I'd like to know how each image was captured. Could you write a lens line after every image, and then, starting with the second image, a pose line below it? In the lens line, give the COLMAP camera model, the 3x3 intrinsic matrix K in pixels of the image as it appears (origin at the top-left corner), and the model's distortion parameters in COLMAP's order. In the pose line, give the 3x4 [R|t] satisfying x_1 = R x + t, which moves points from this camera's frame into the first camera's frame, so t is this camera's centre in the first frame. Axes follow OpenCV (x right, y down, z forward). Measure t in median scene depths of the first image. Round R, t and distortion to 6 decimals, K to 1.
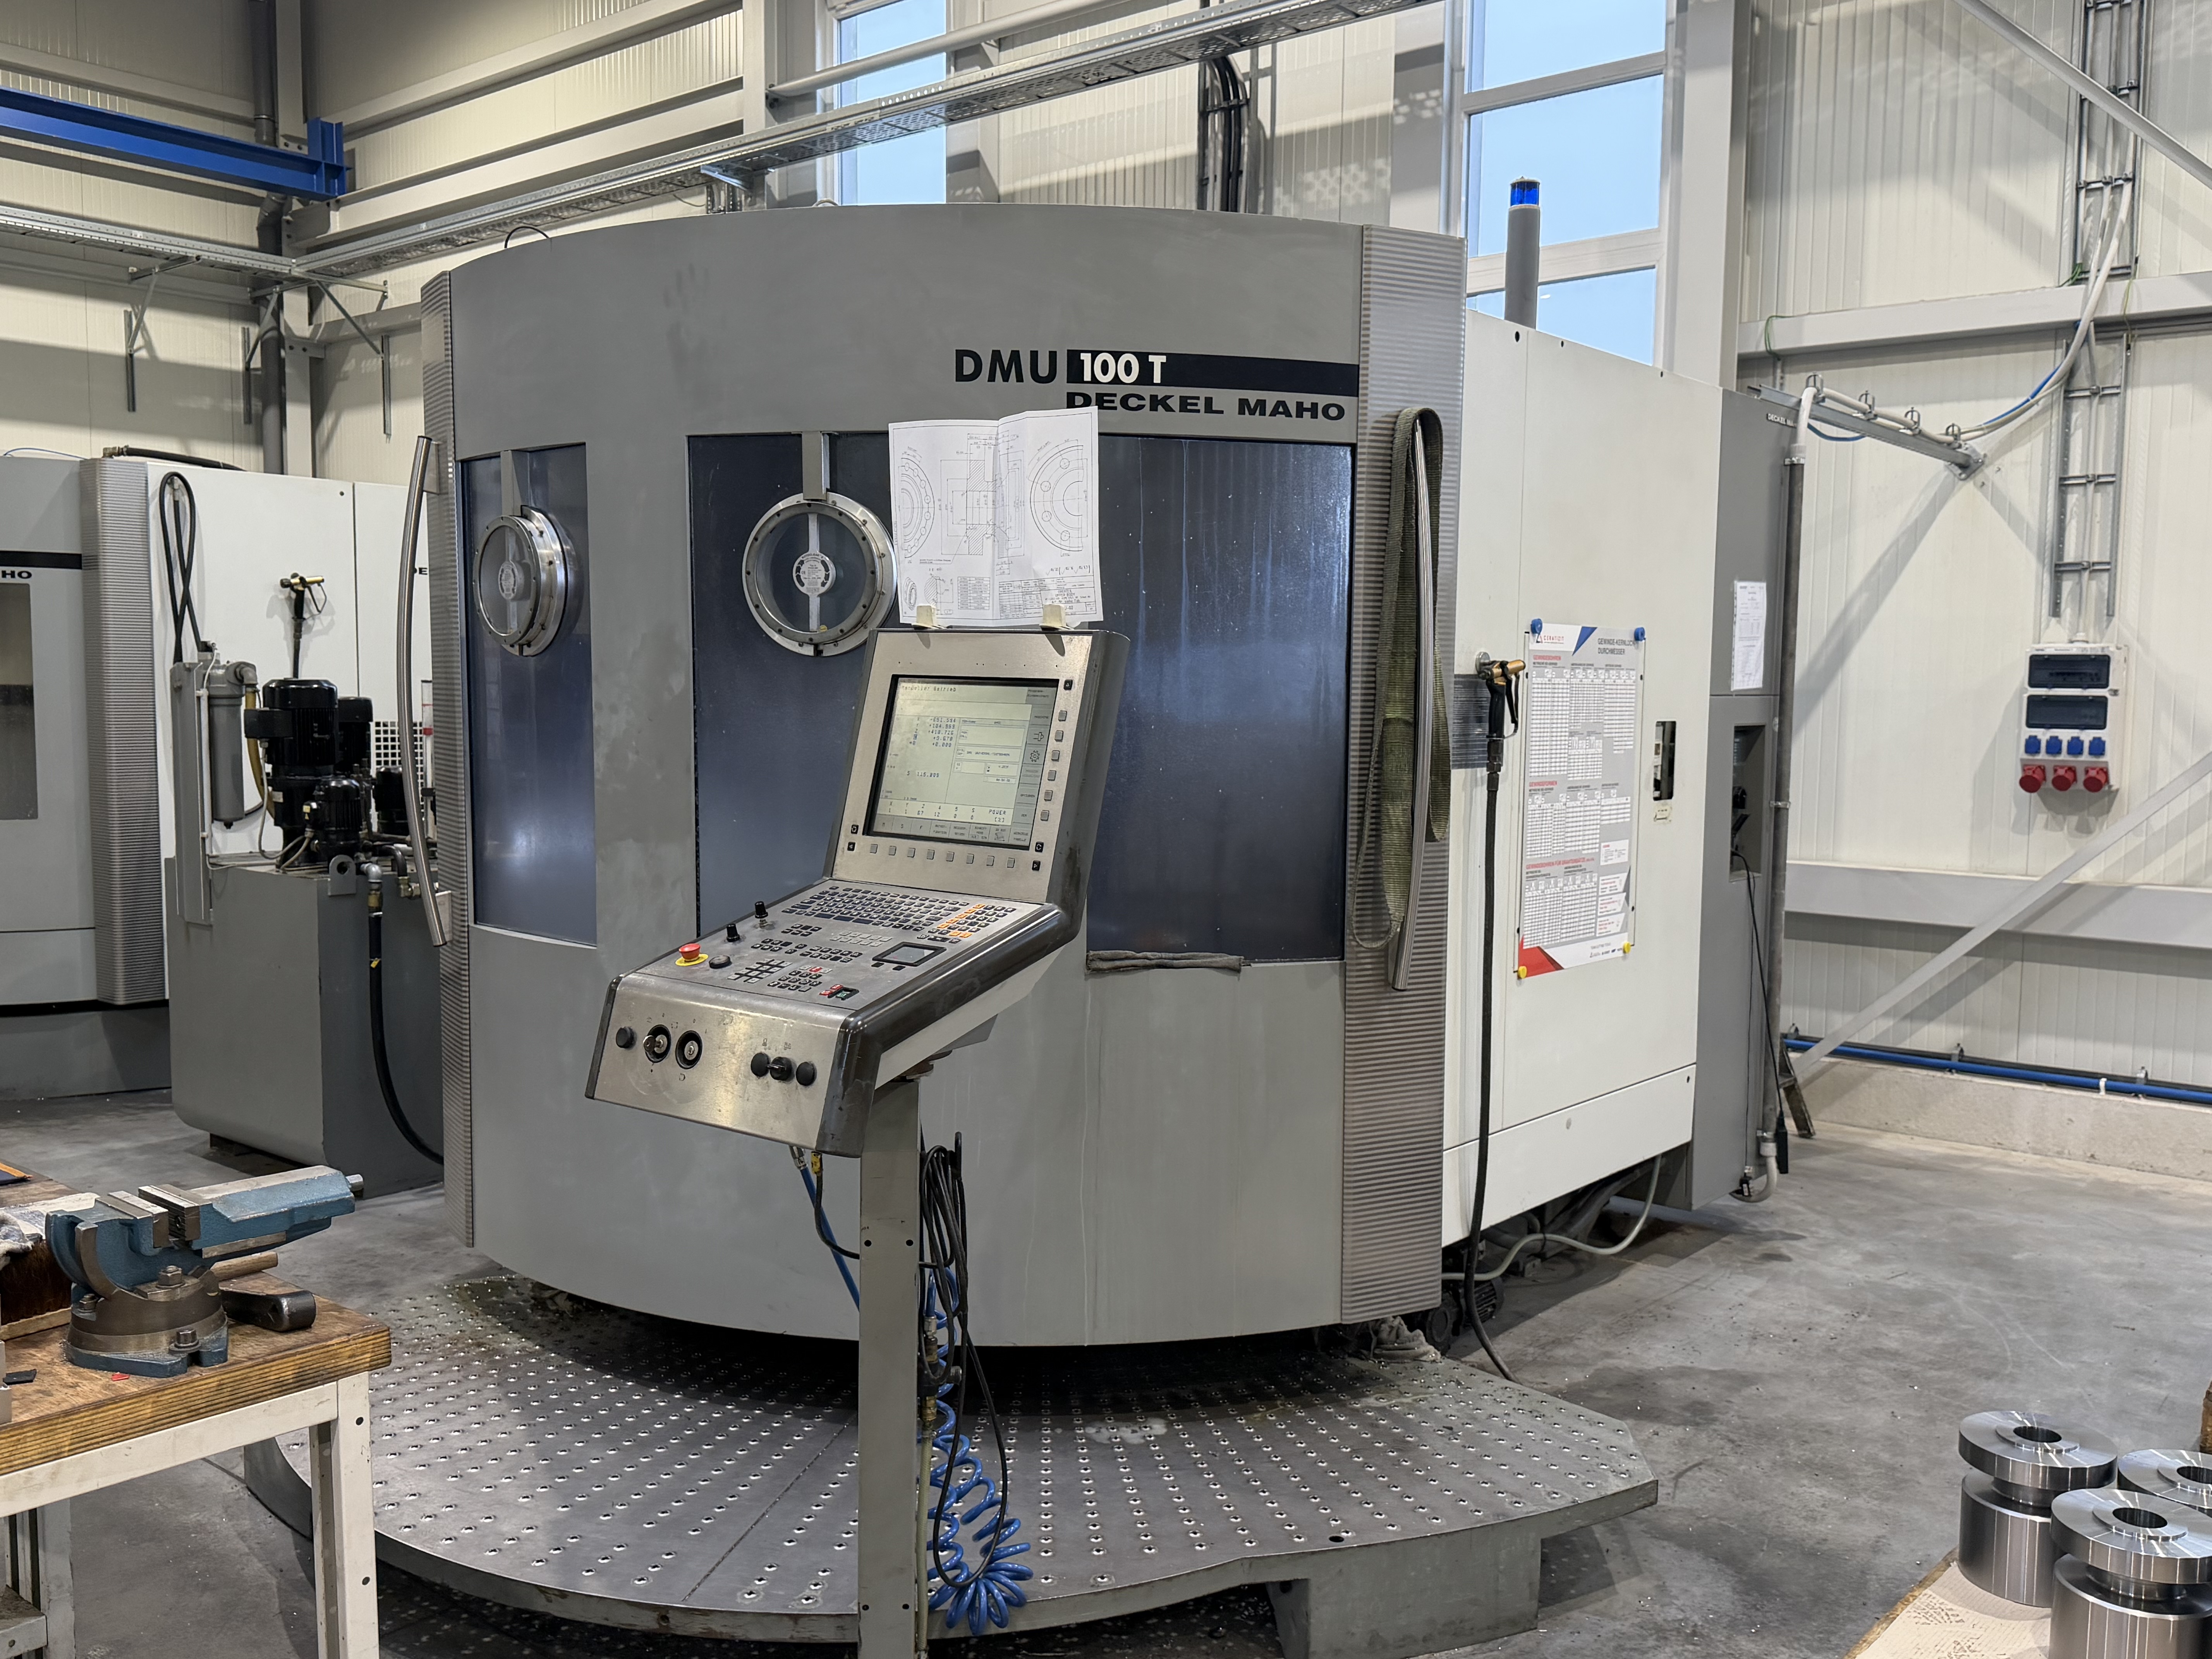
lens RADIAL K [[1927.2, 0, 1106.0], [0, 1927.2, 829.5], [0, 0, 1]] dist [0.065041, -0.004462]
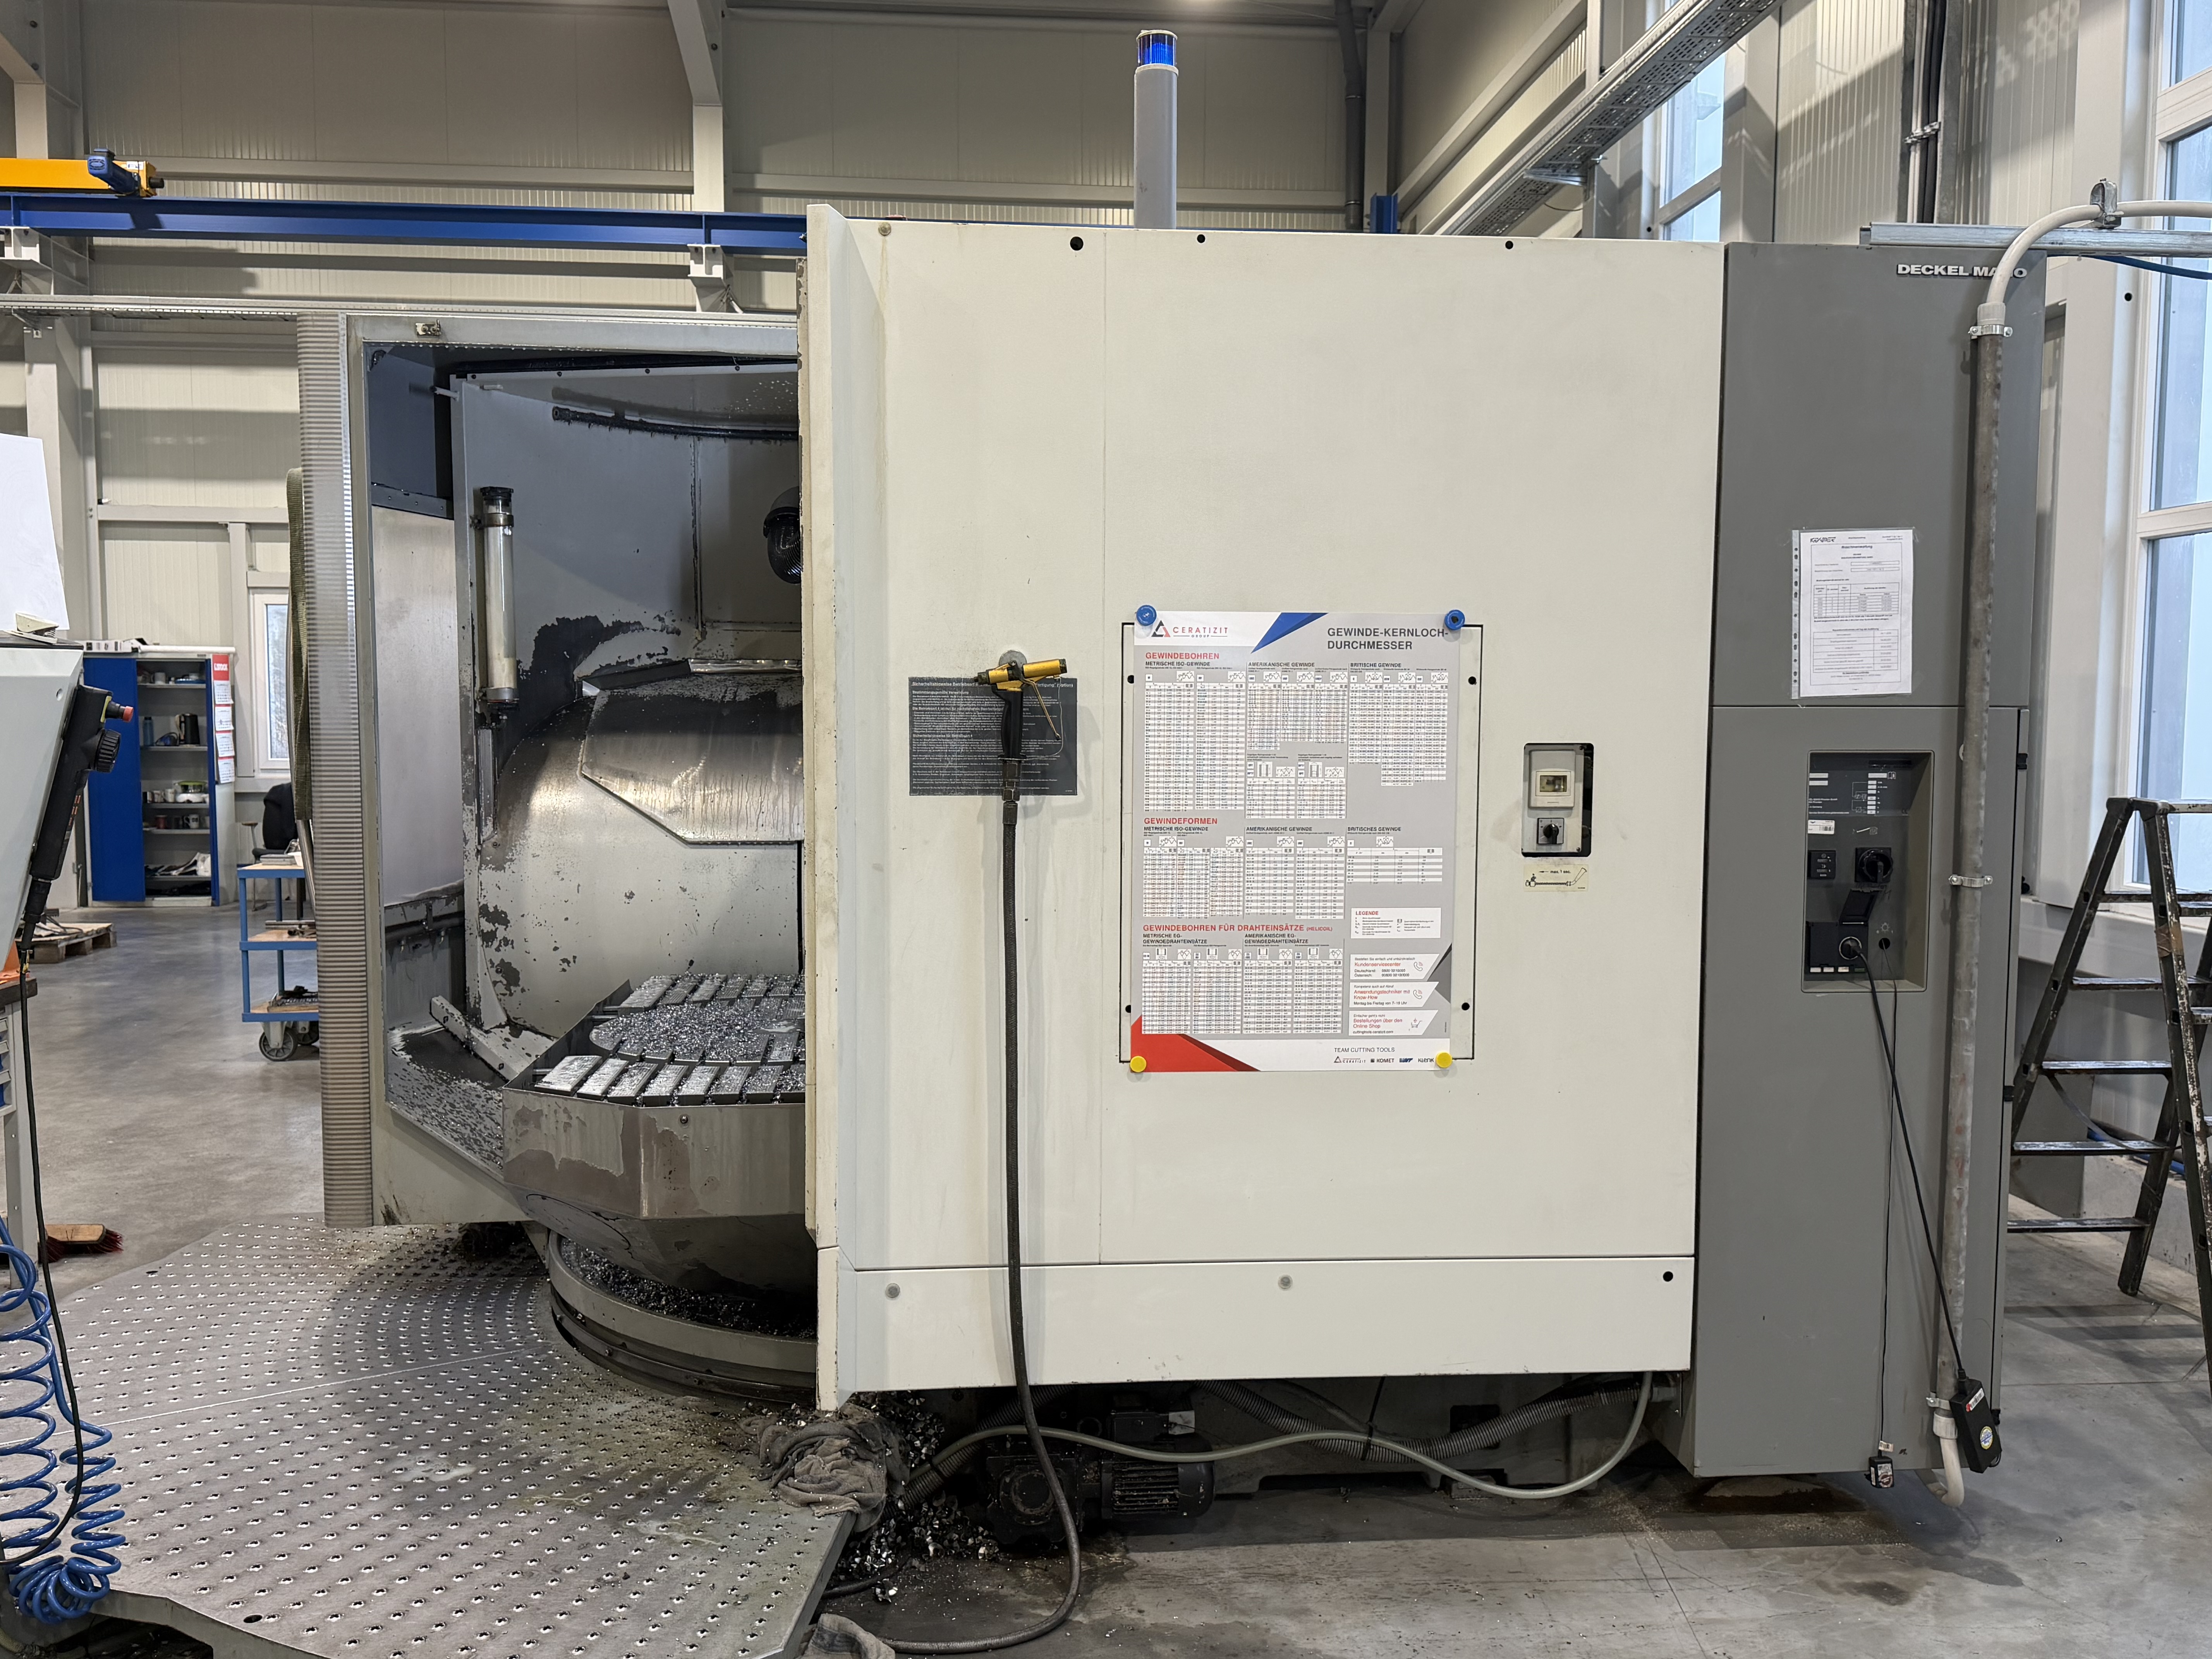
lens RADIAL K [[1841.1, 0, 1104.8], [0, 1841.1, 802.1], [0, 0, 1]] dist [0.071552, -0.063844]
pose [[0.708295, 0.037029, -0.704945, 0.827629], [-0.052793, 0.998605, -0.000590, -0.033558], [0.703940, 0.037635, 0.709262, 0.537122]]
